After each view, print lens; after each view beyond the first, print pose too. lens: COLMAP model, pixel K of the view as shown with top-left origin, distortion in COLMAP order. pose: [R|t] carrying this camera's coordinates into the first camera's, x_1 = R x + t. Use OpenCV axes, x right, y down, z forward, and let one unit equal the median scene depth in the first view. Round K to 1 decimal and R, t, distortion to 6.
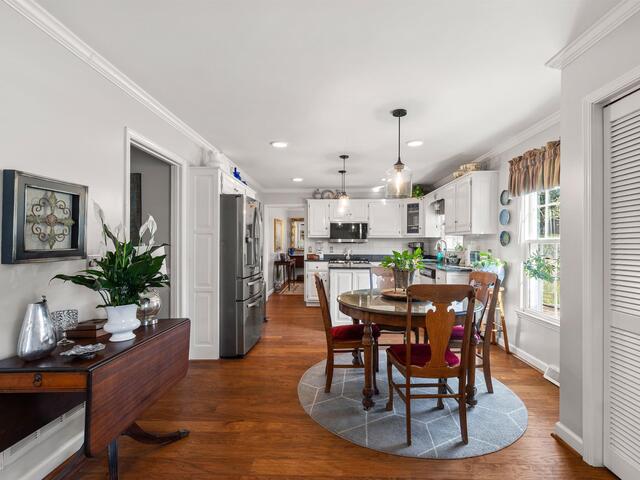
lens RADIAL K [[310.1, 0, 324.2], [0, 310.1, 240.9], [0, 0, 1]] dist [0.001397, 0.000342]
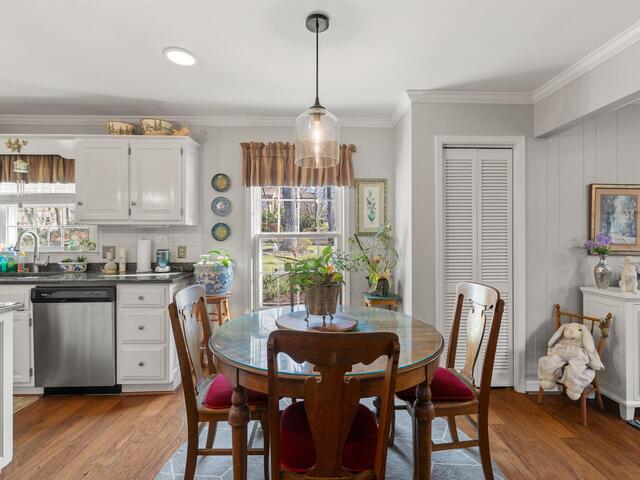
lens RADIAL K [[312.9, 0, 328.2], [0, 312.9, 232.3], [0, 0, 1]] dist [-0.001504, 0.000388]
pose [[-0.057708, 0.003727, 0.998327, -0.163592], [-0.010105, 0.999940, -0.004317, -0.004004], [-0.998282, -0.010337, -0.057667, 0.468598]]
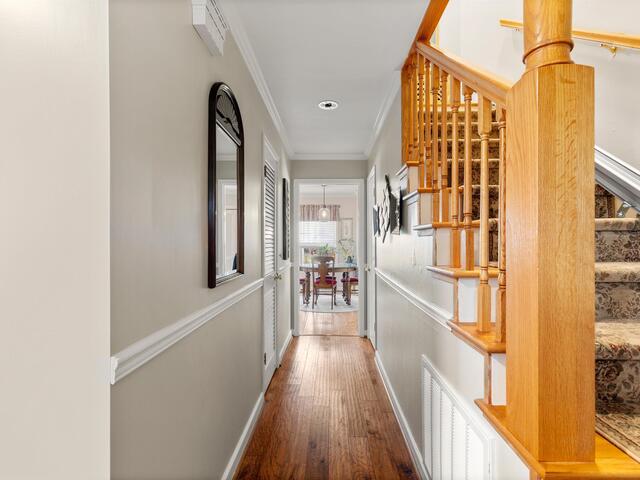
lens RADIAL K [[310.1, 0, 324.2], [0, 310.1, 240.9], [0, 0, 1]] dist [0.001397, 0.000342]
pose [[0.019242, -0.002313, 0.999812, -0.964142], [-0.011249, 0.999934, 0.002530, -0.001214], [-0.999752, -0.011296, 0.019214, 0.436148]]
